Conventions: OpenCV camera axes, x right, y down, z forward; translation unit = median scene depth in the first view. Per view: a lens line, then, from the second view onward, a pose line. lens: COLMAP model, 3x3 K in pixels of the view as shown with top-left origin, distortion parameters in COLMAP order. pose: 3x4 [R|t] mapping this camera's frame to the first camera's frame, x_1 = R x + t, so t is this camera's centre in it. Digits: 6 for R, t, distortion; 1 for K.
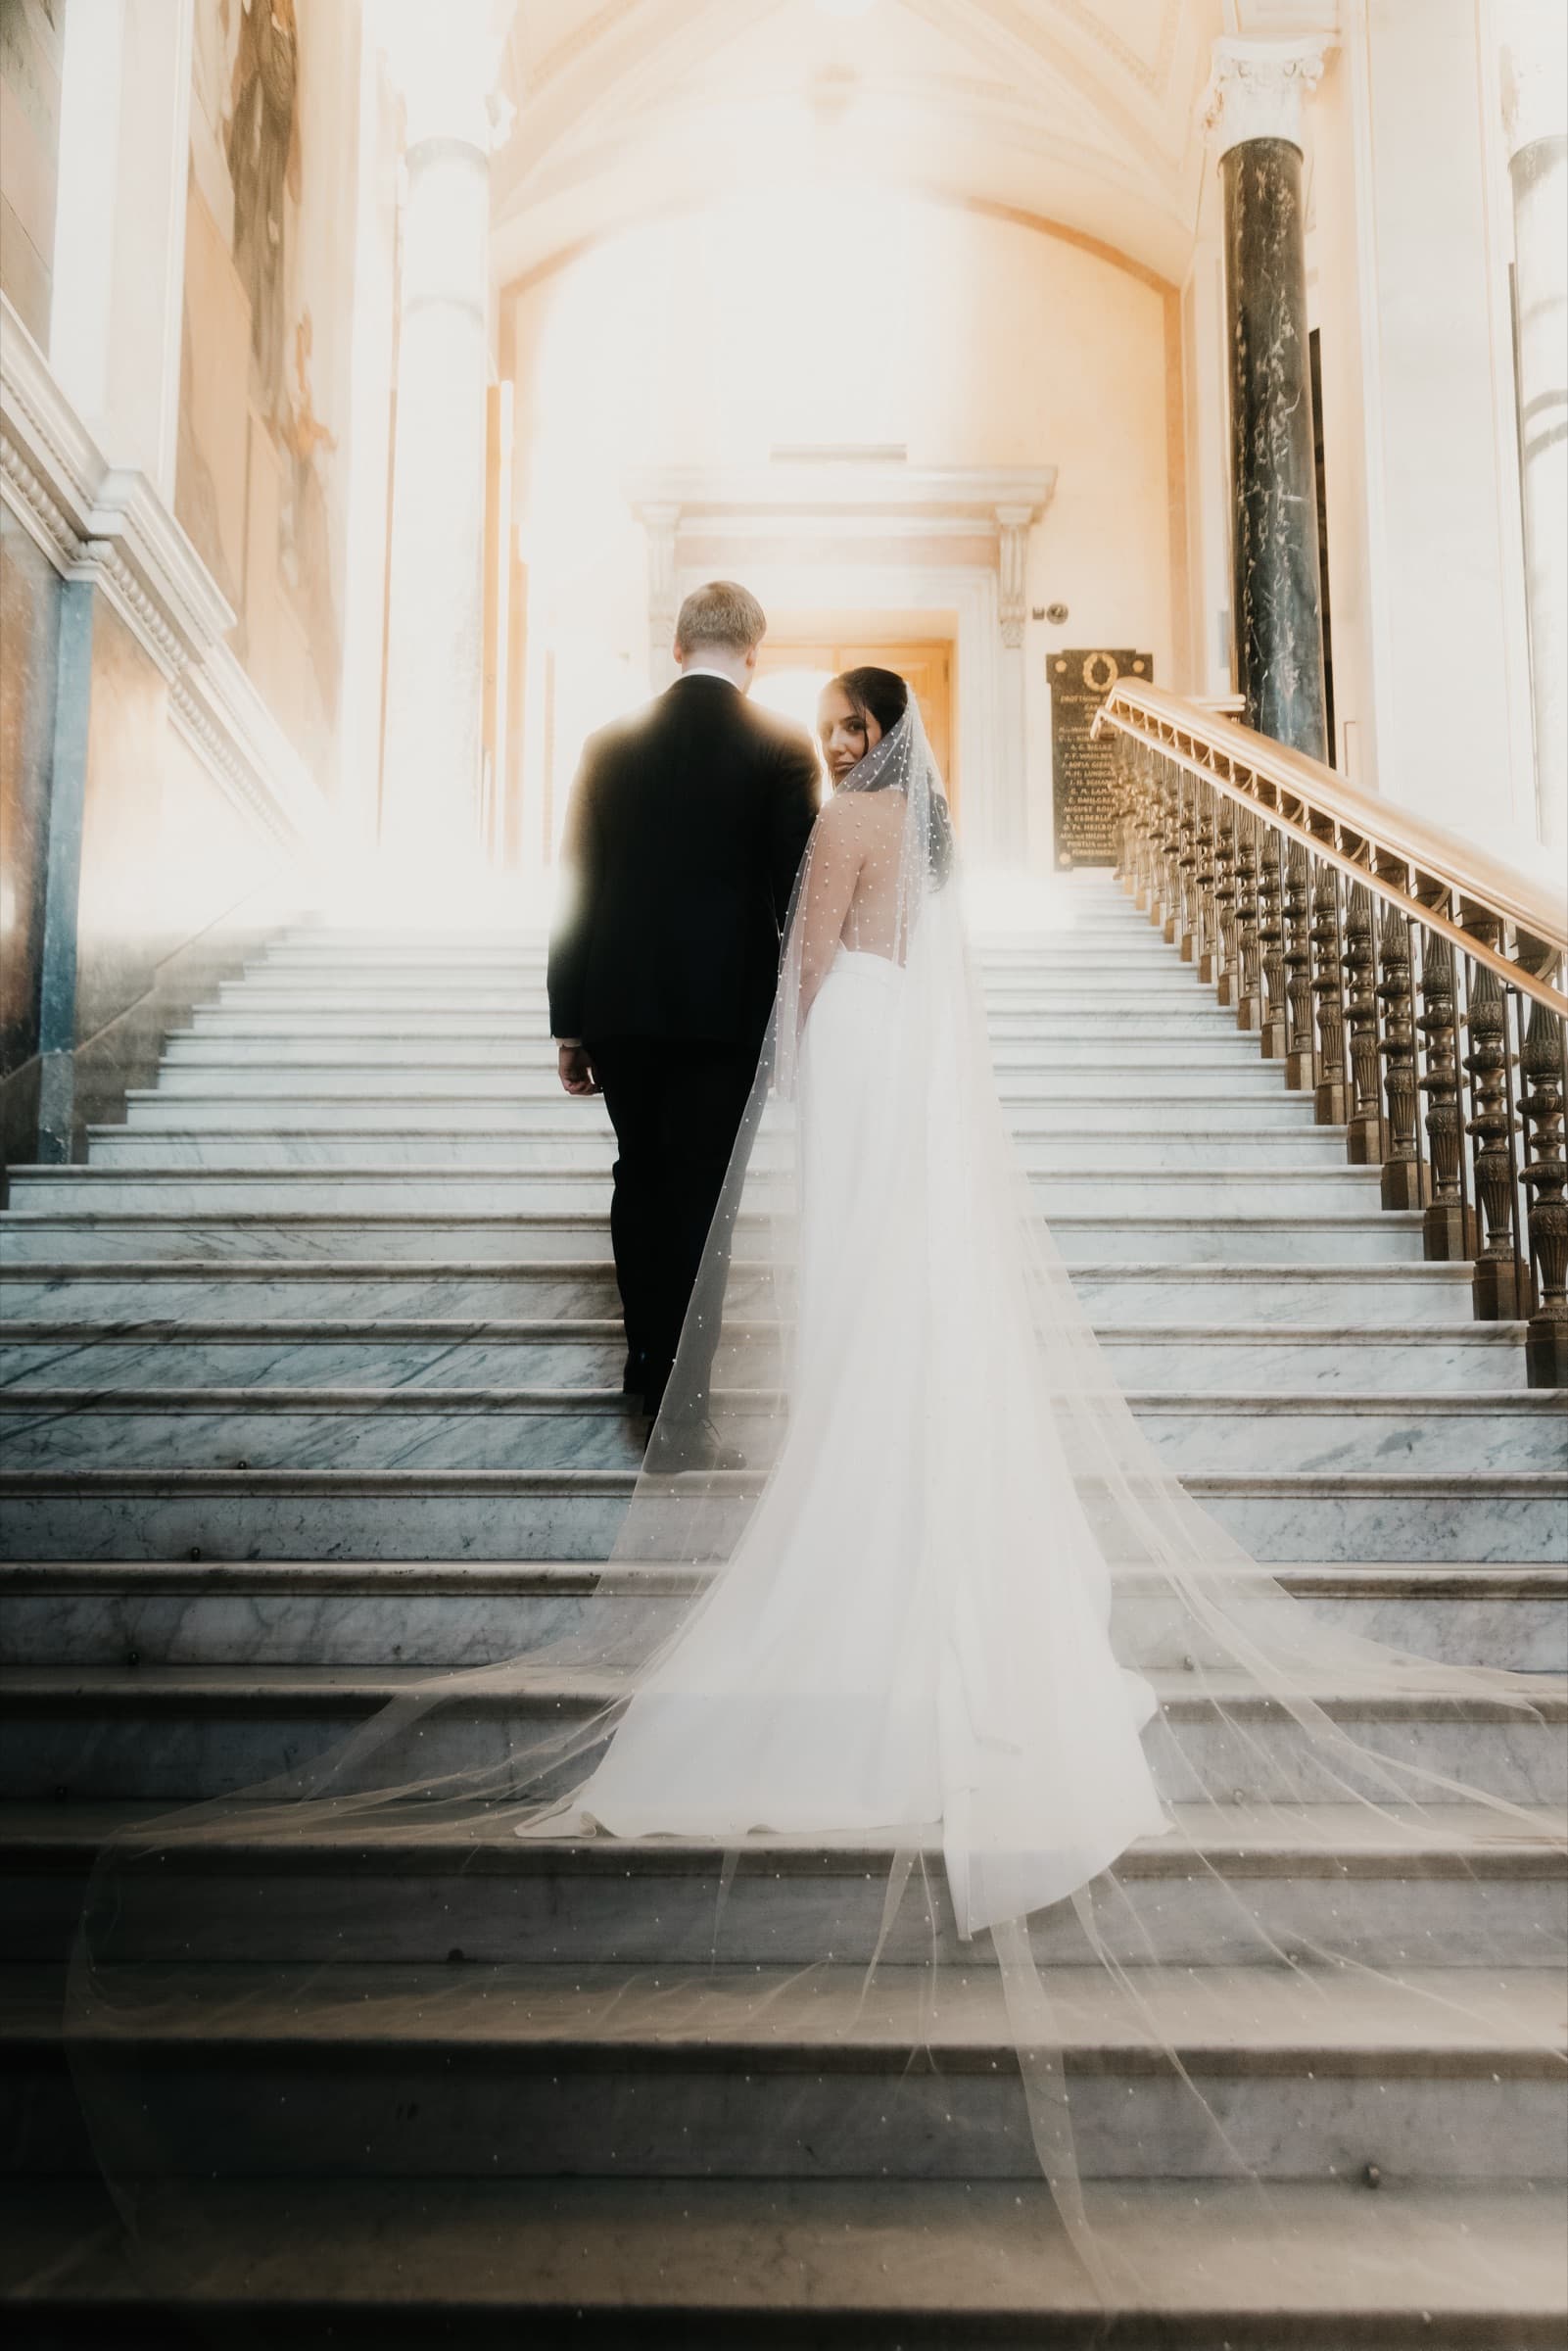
lens RADIAL K [[2408.5, 0, 770.1], [0, 2408.5, 1175.9], [0, 0, 1]] dist [0.012091, -0.017124]
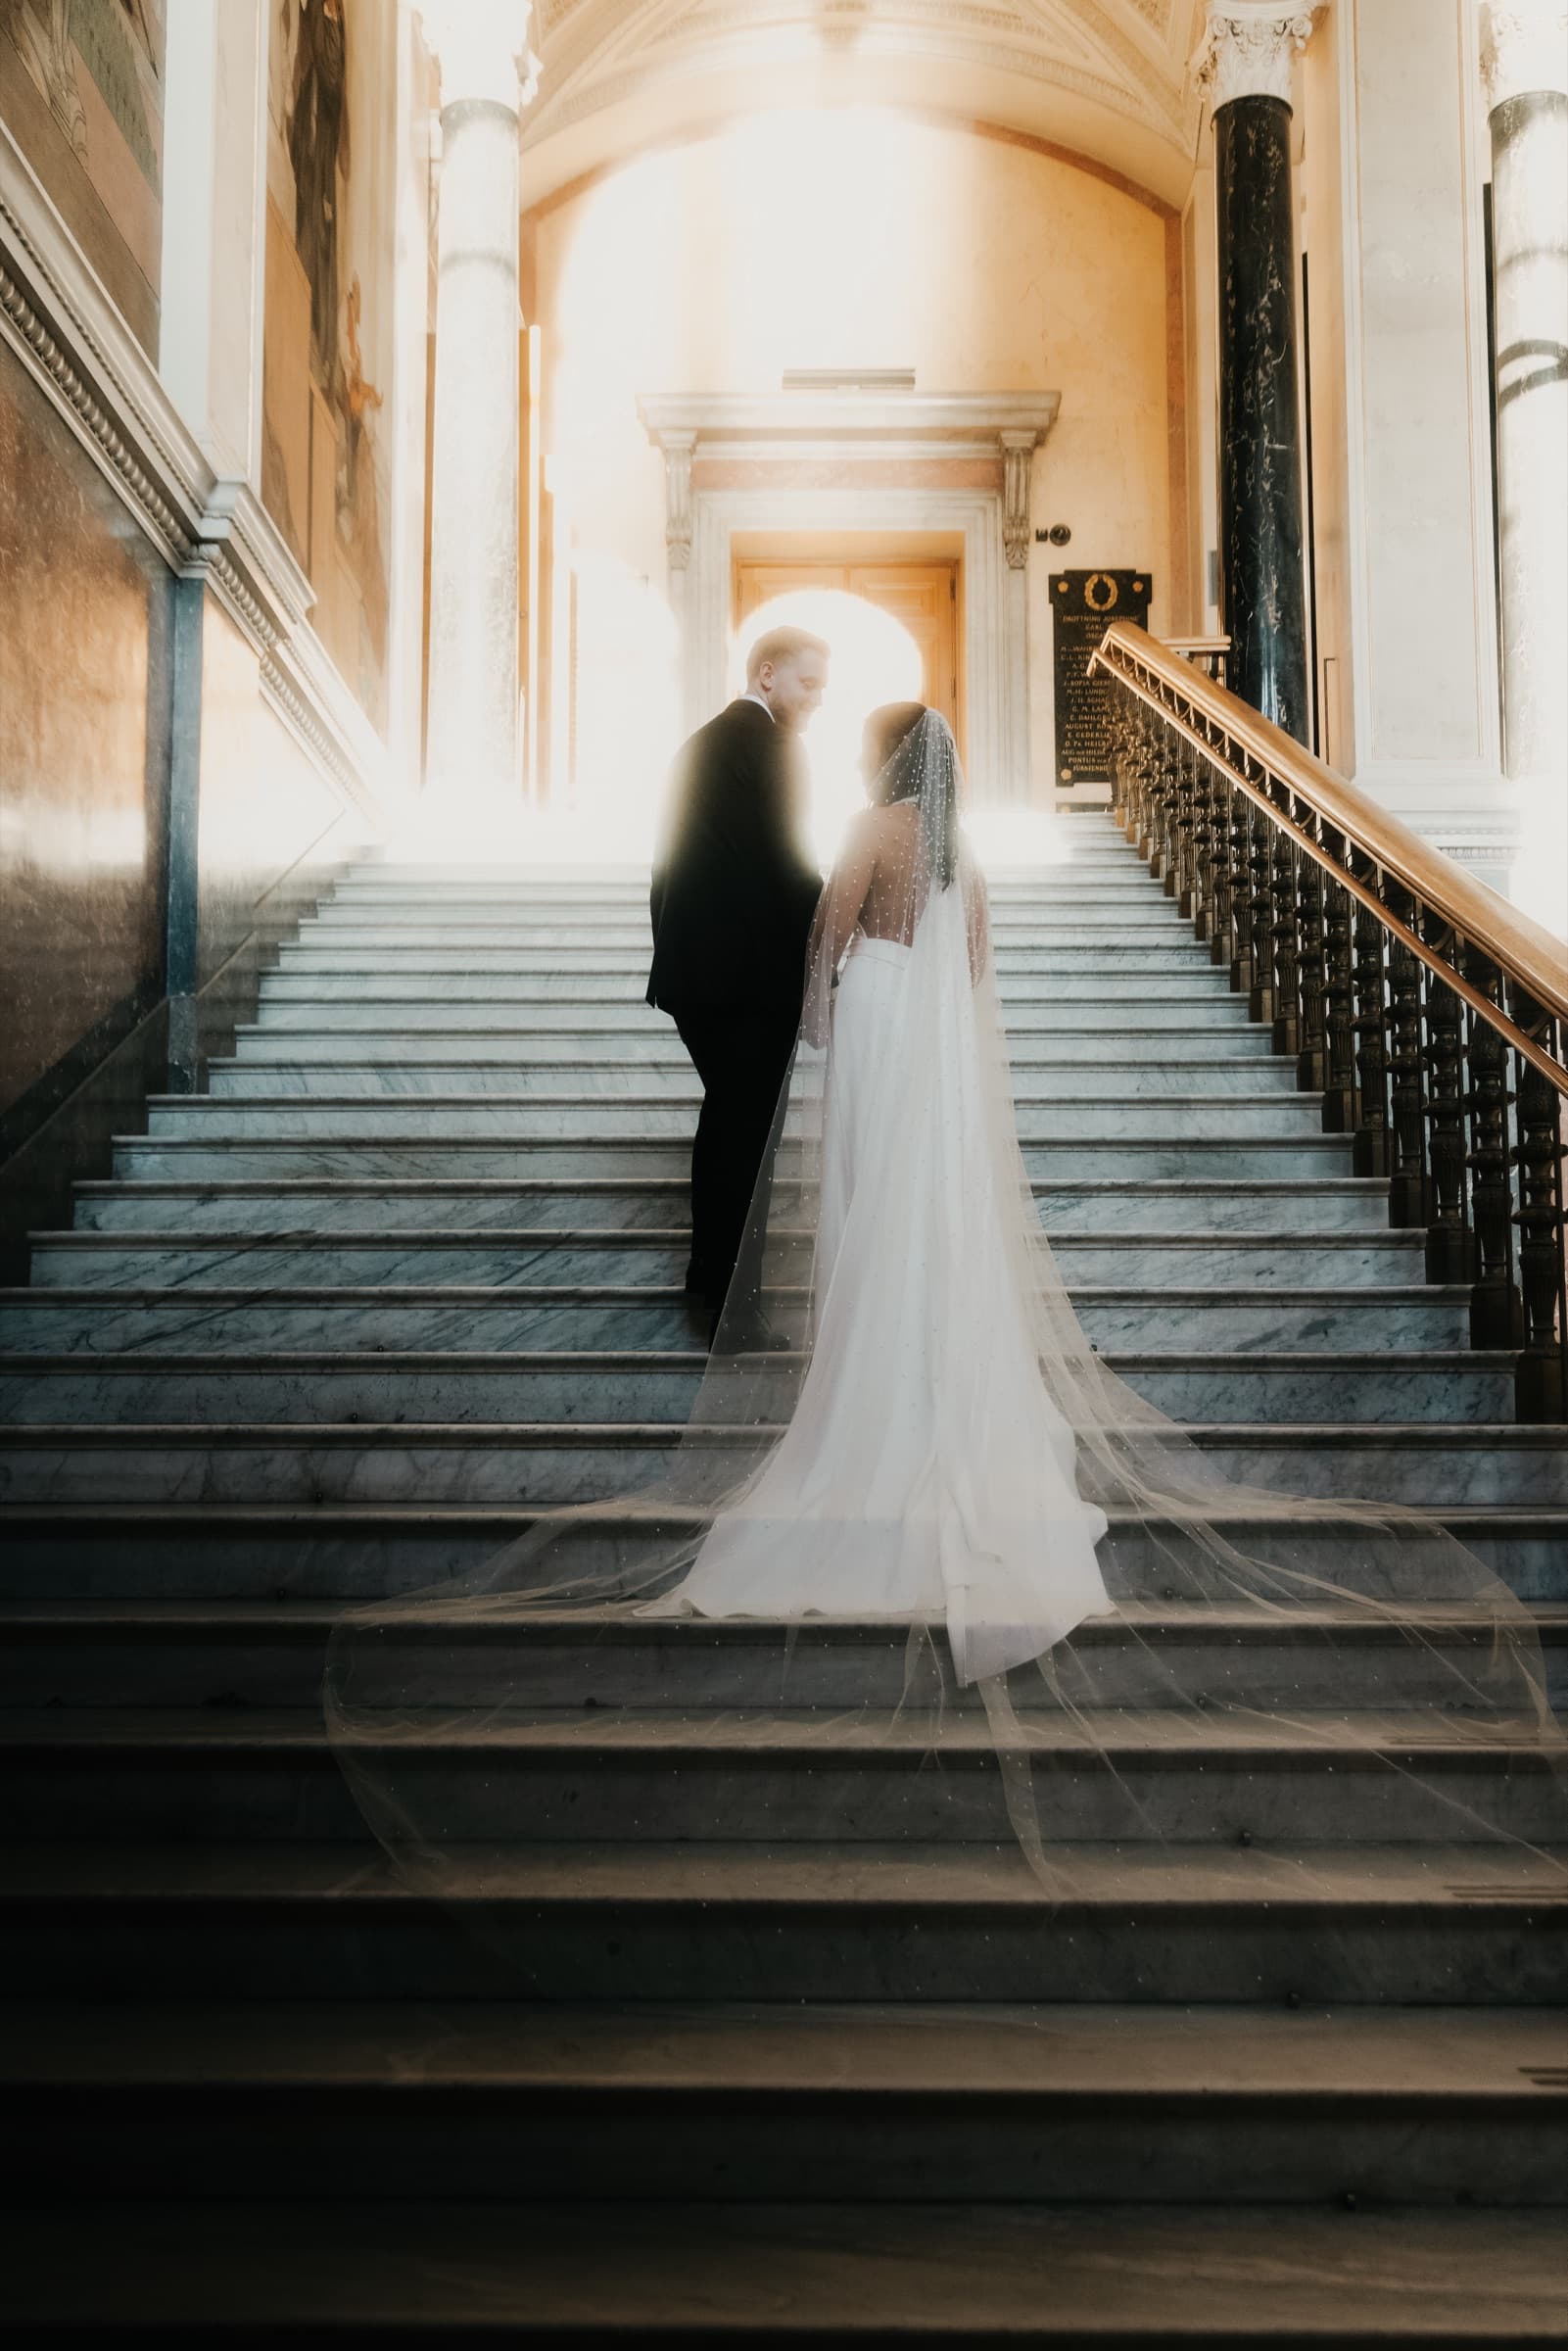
lens RADIAL K [[2408.5, 0, 770.1], [0, 2408.5, 1175.9], [0, 0, 1]] dist [0.012091, -0.017124]
pose [[0.999993, -0.002425, -0.002907, -0.010672], [0.002555, 0.998948, 0.045794, -0.017244], [0.002793, -0.045801, 0.998947, -0.160126]]
